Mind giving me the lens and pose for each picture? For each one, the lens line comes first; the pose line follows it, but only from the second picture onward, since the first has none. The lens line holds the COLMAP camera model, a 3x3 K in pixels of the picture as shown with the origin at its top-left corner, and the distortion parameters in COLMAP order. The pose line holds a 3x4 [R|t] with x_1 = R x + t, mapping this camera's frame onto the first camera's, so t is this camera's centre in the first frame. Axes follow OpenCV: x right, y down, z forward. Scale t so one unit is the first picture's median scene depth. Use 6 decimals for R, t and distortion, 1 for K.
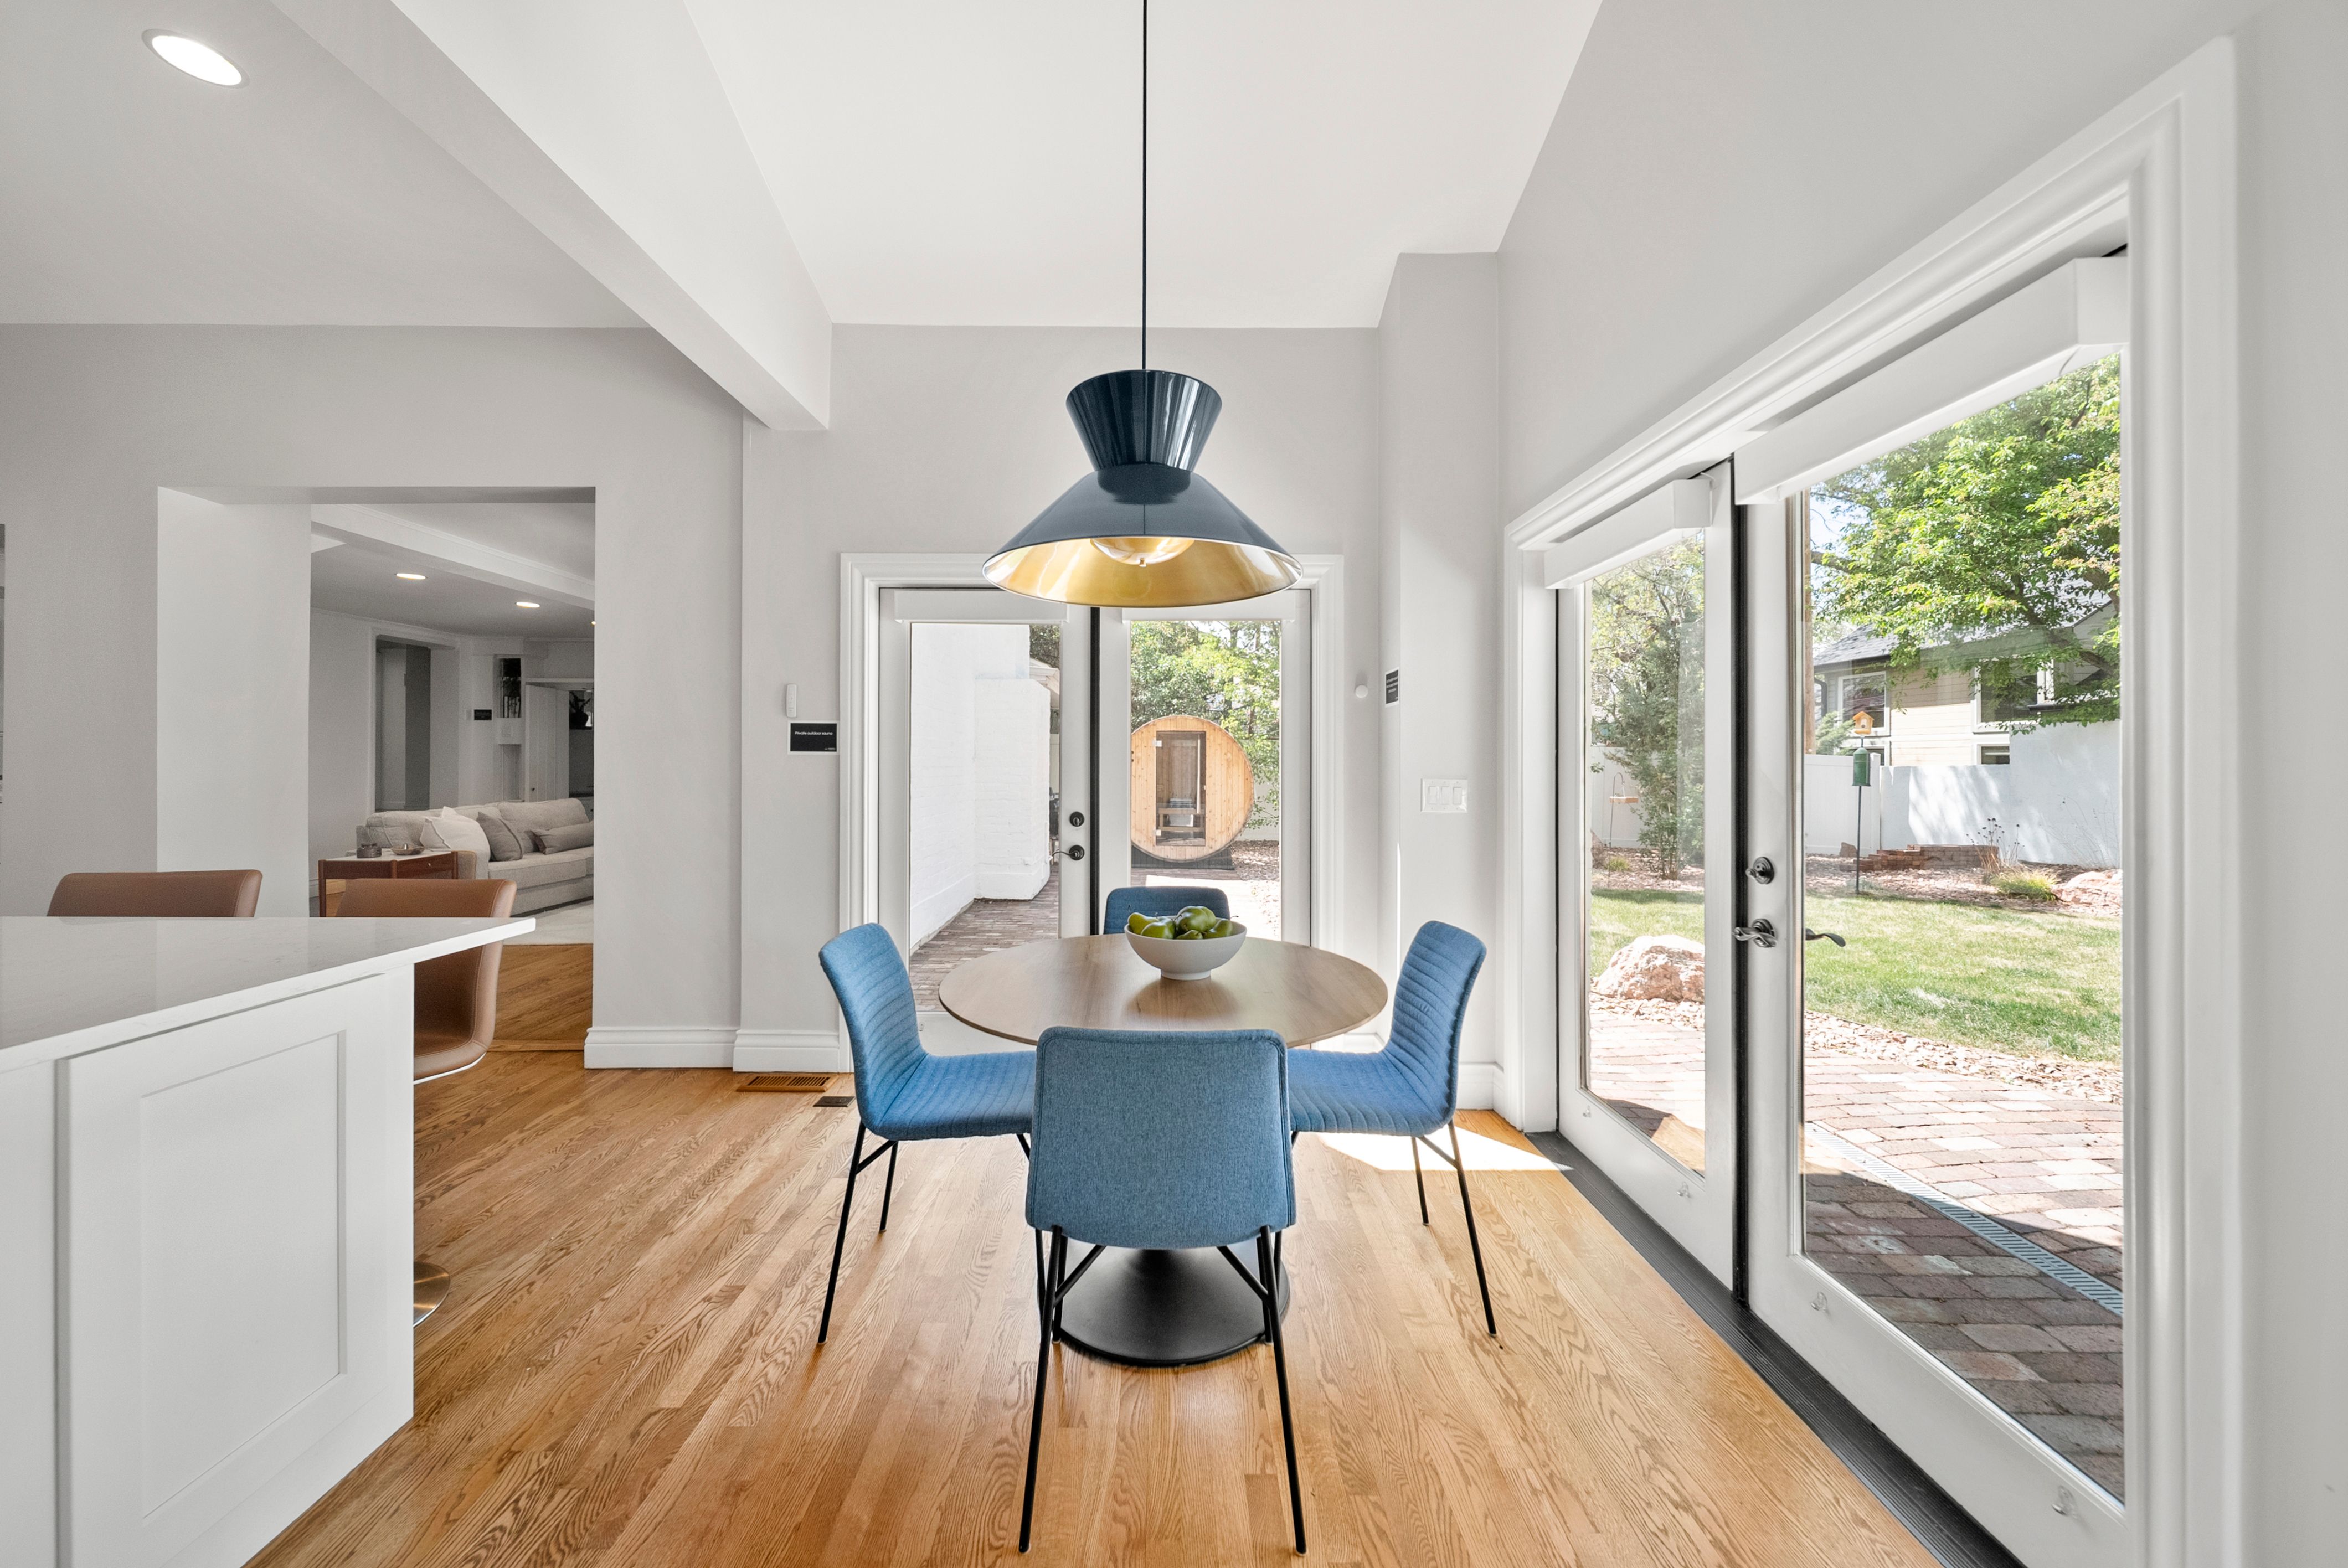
lens RADIAL K [[838.7, 0, 1162.2], [0, 838.7, 763.4], [0, 0, 1]] dist [-0.001157, -0.001660]
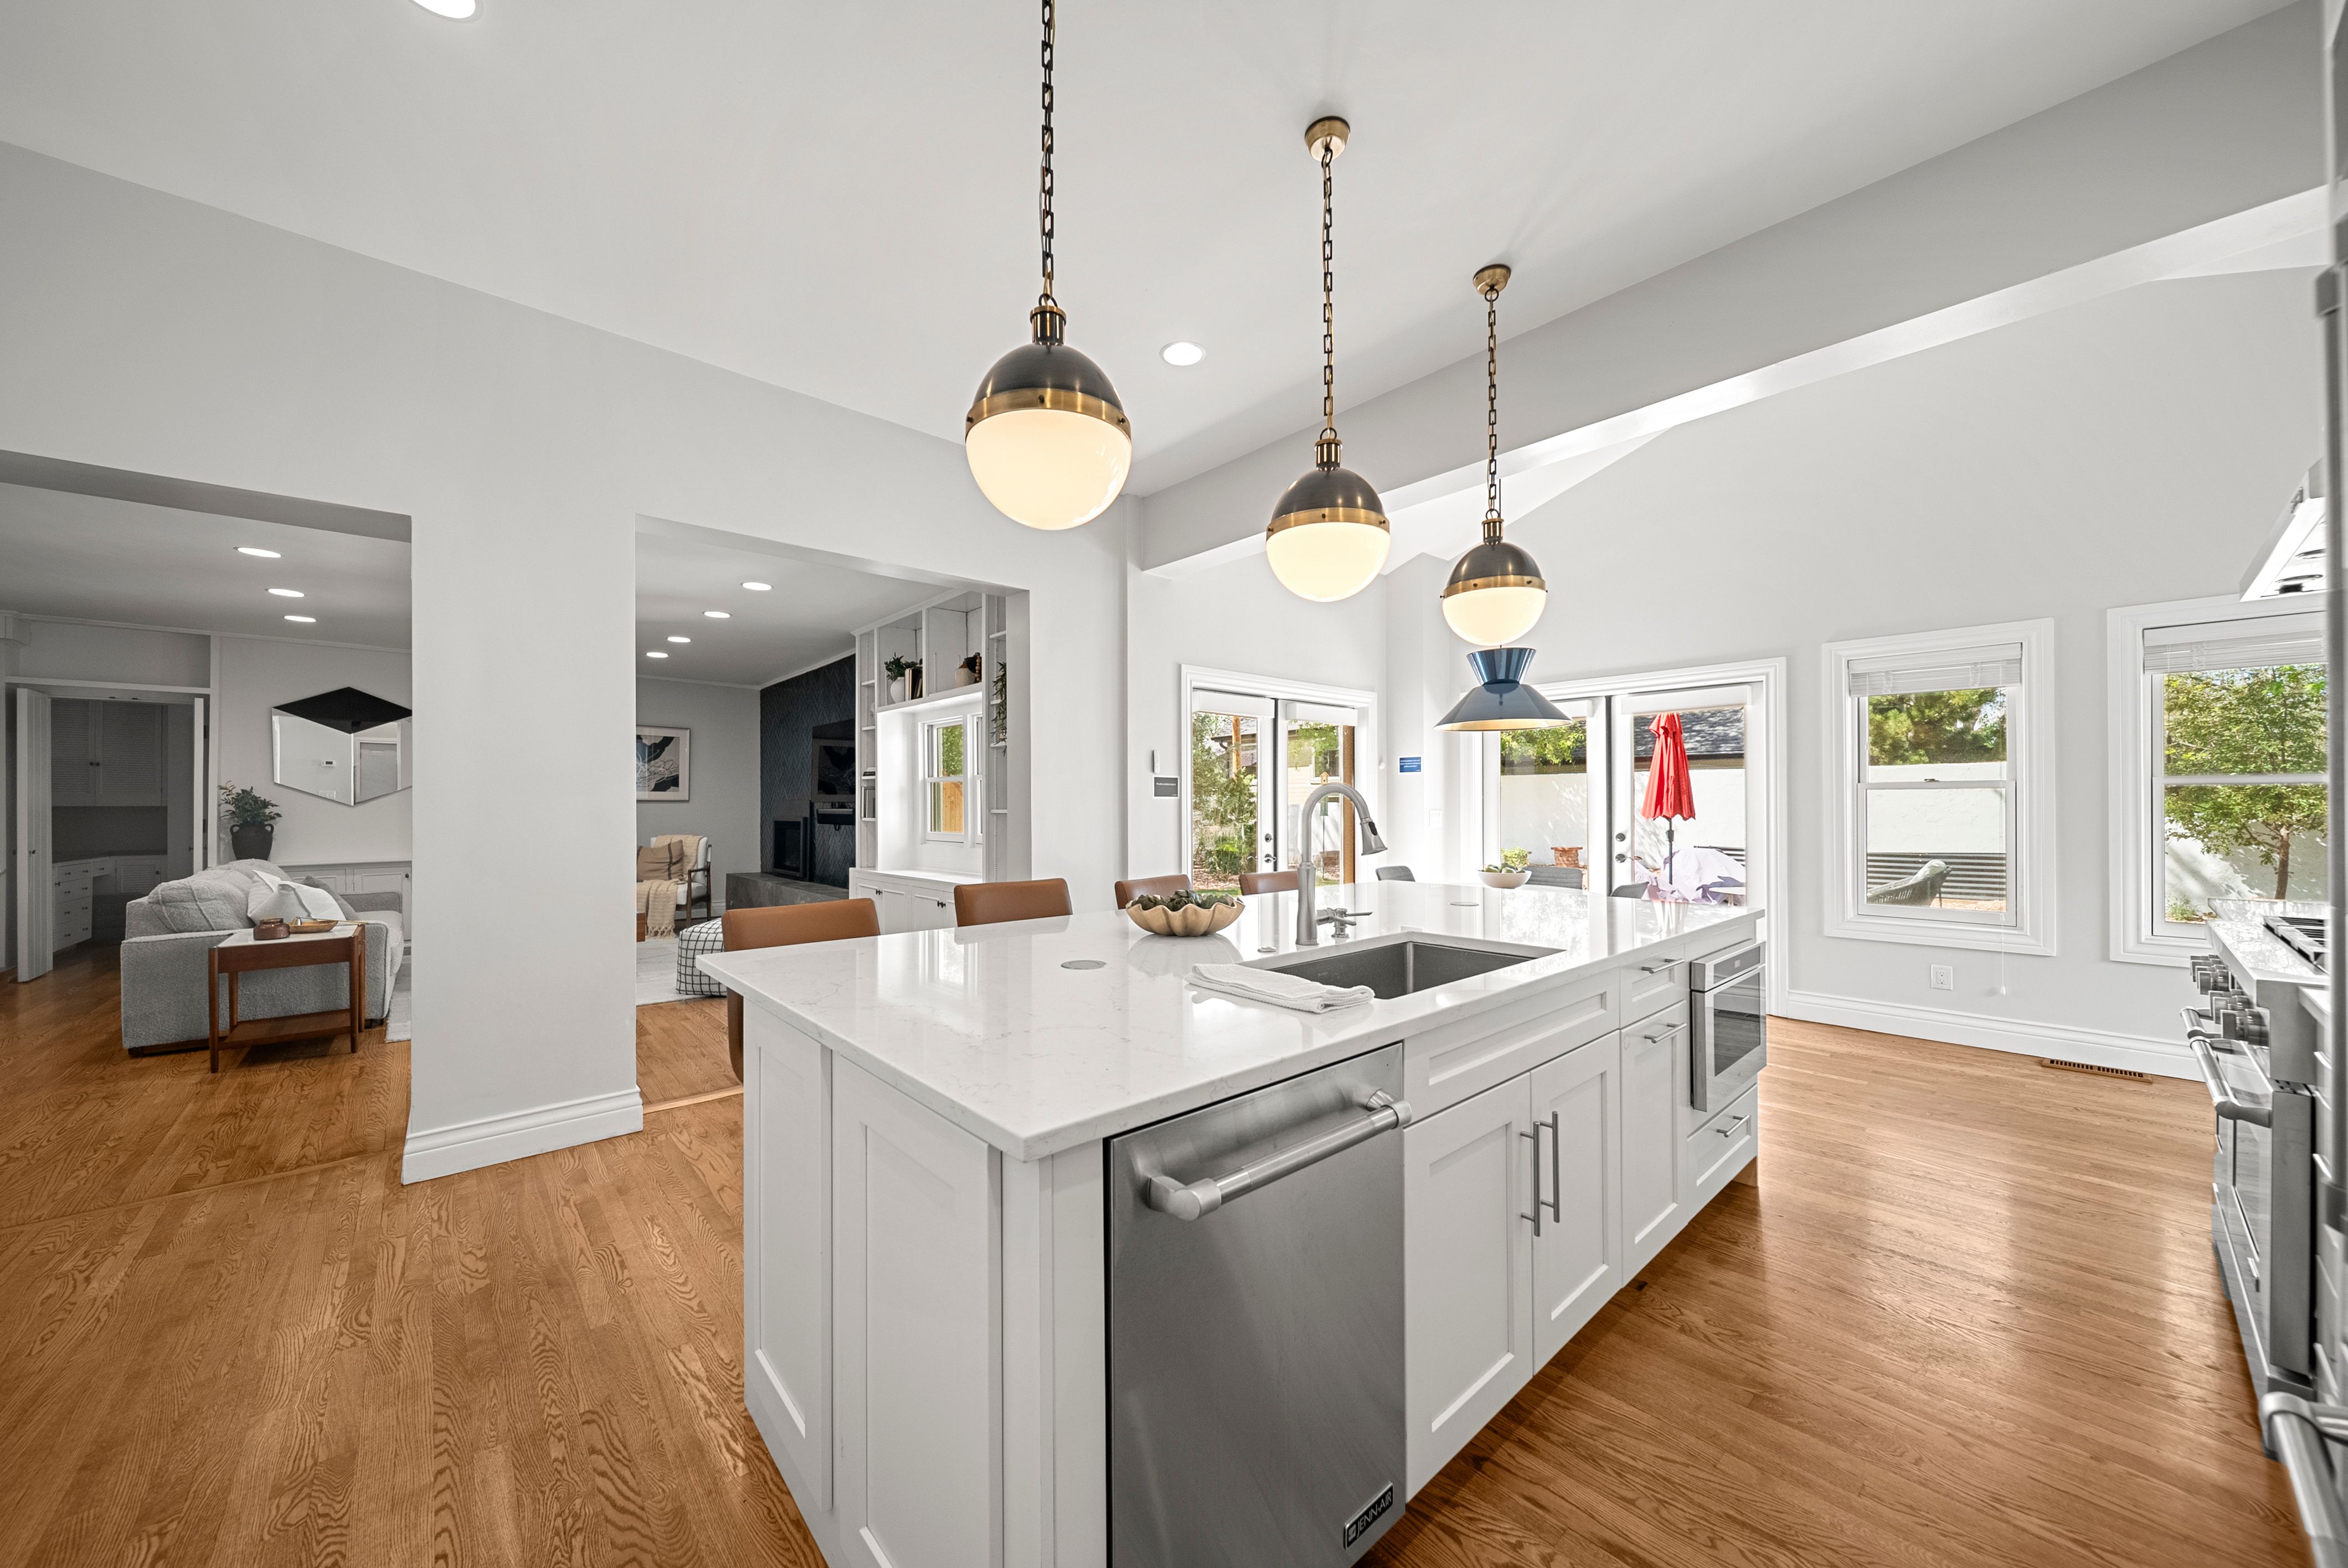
lens RADIAL K [[838.7, 0, 1176.7], [0, 838.7, 779.3], [0, 0, 1]] dist [-0.001157, -0.001660]
pose [[0.755860, 0.015395, 0.654553, -1.352152], [0.006509, 0.999497, -0.031025, 0.001842], [-0.654701, 0.027711, 0.755380, -0.106810]]
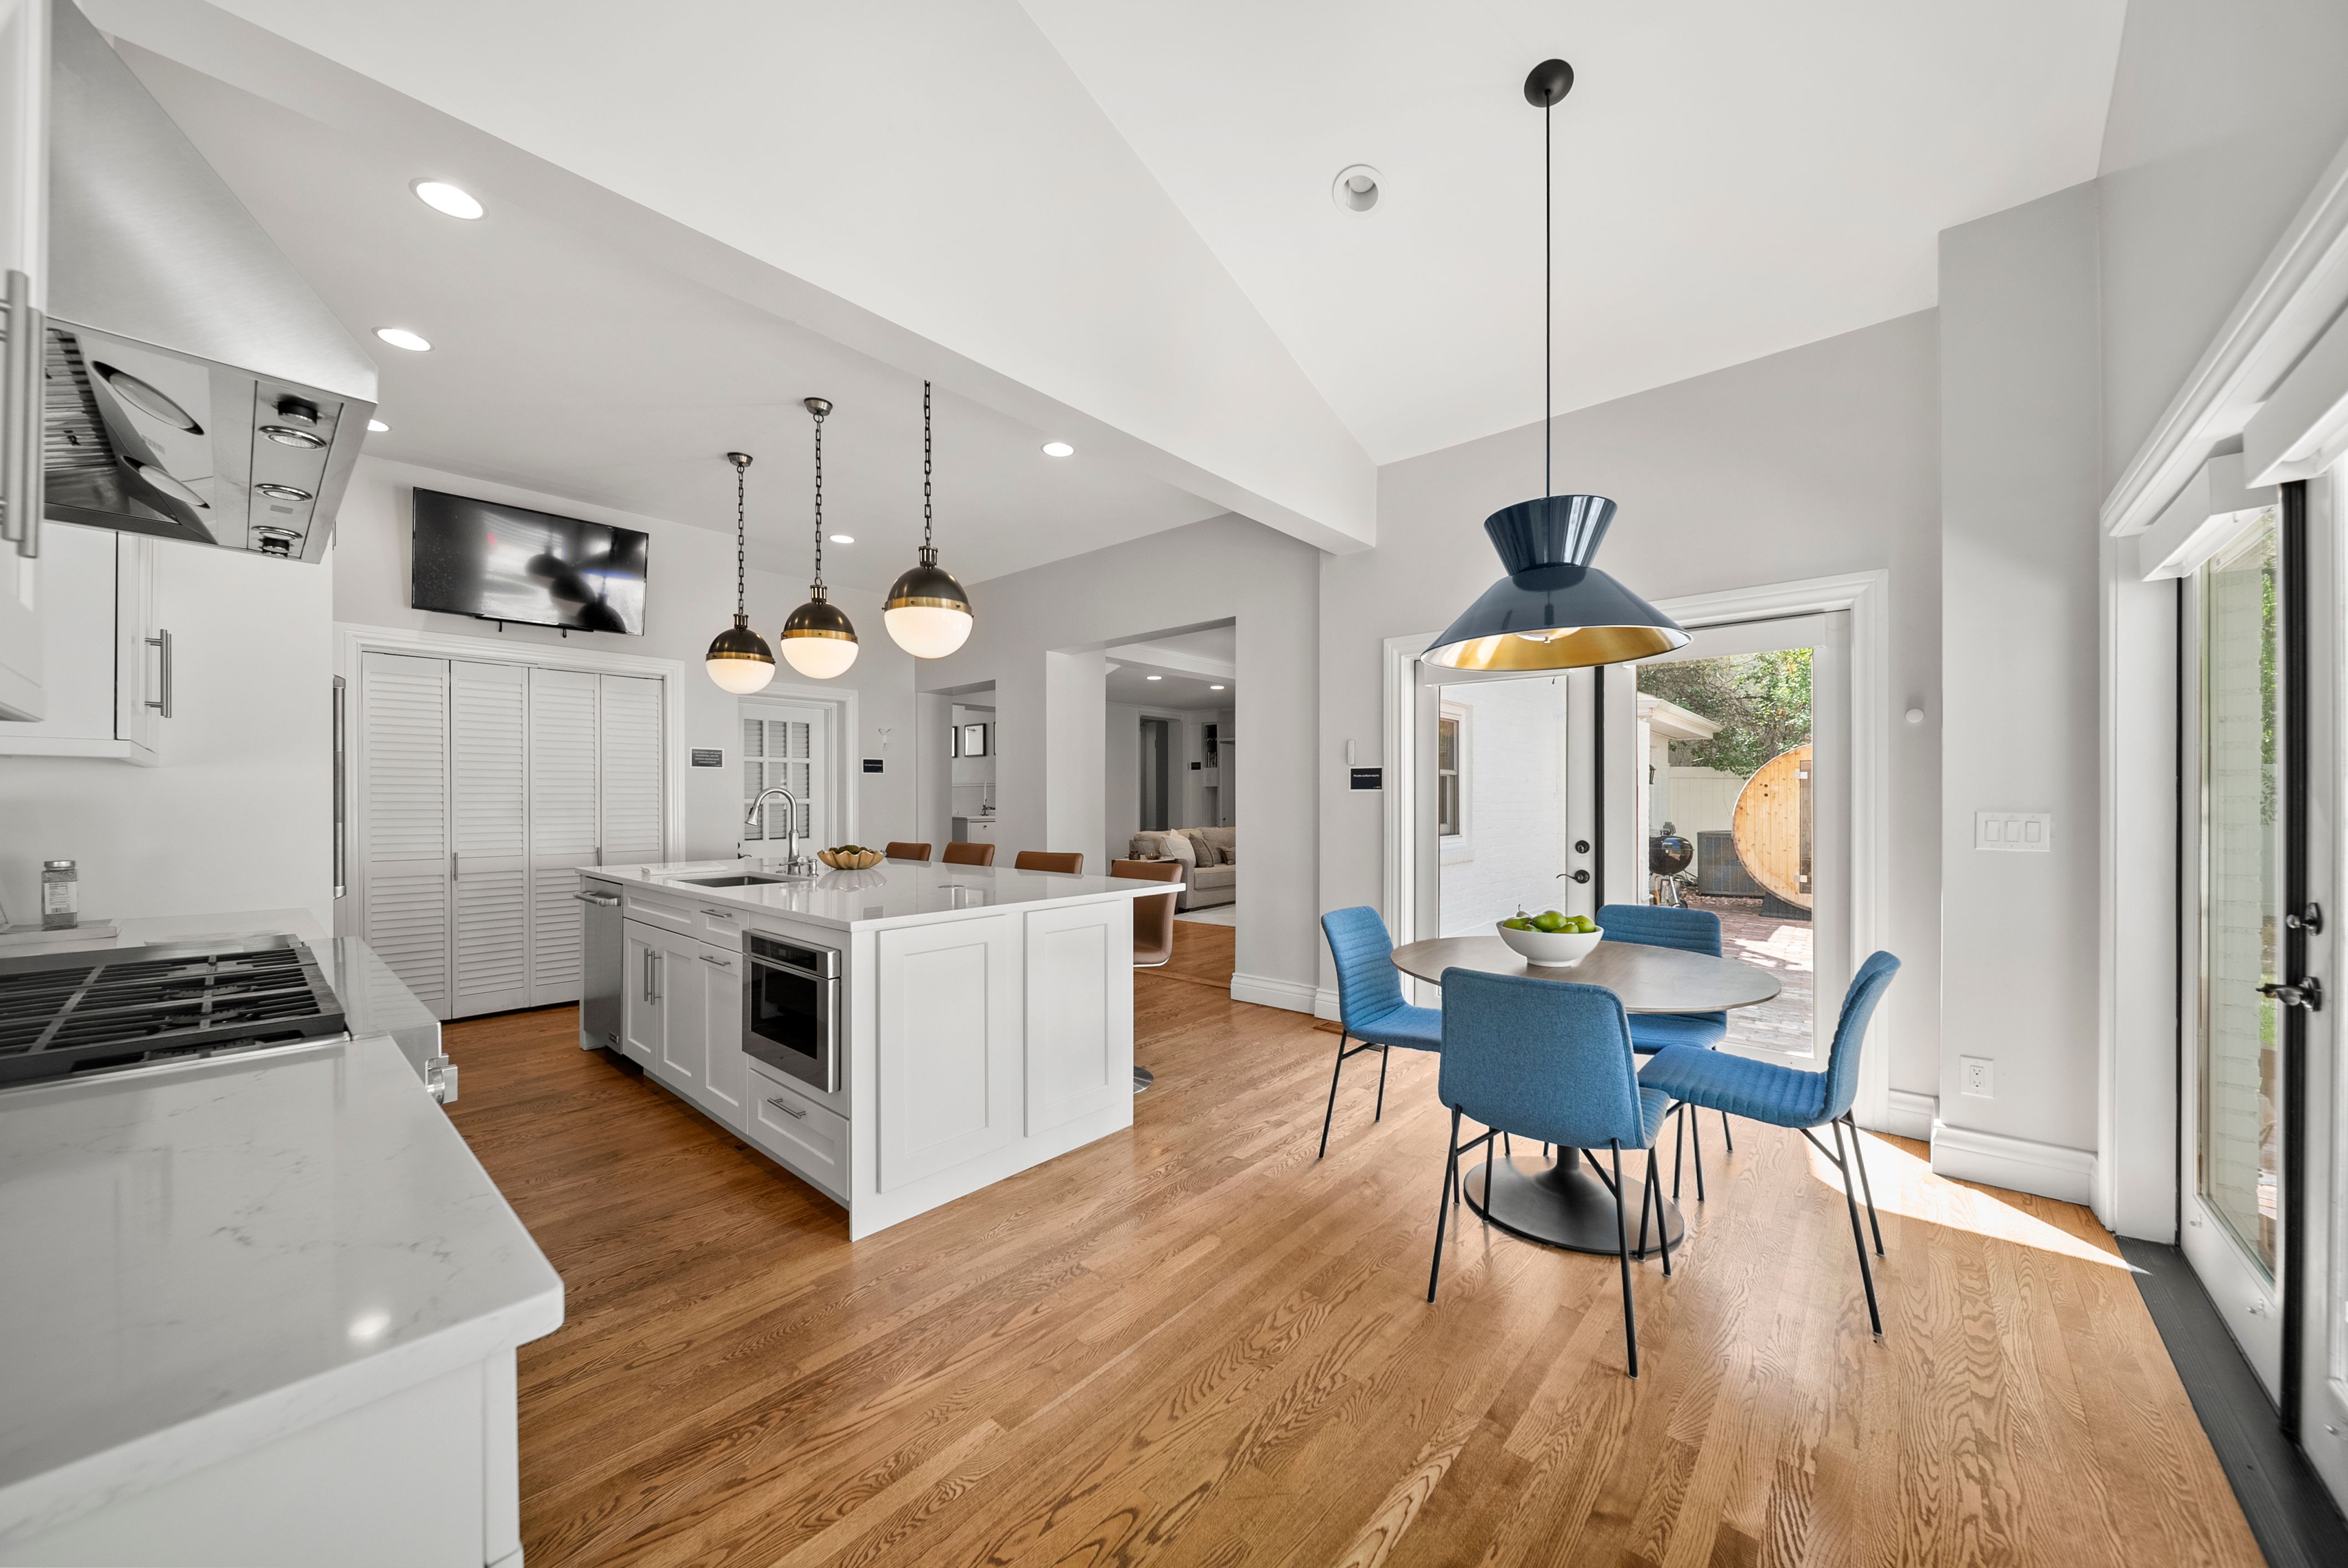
lens RADIAL K [[838.7, 0, 1170.6], [0, 838.7, 778.8], [0, 0, 1]] dist [-0.001157, -0.001660]
pose [[0.747539, -0.020155, -0.663912, 0.243868], [0.002606, 0.999621, -0.027412, 0.005661], [0.664213, 0.018761, 0.747308, -0.214094]]
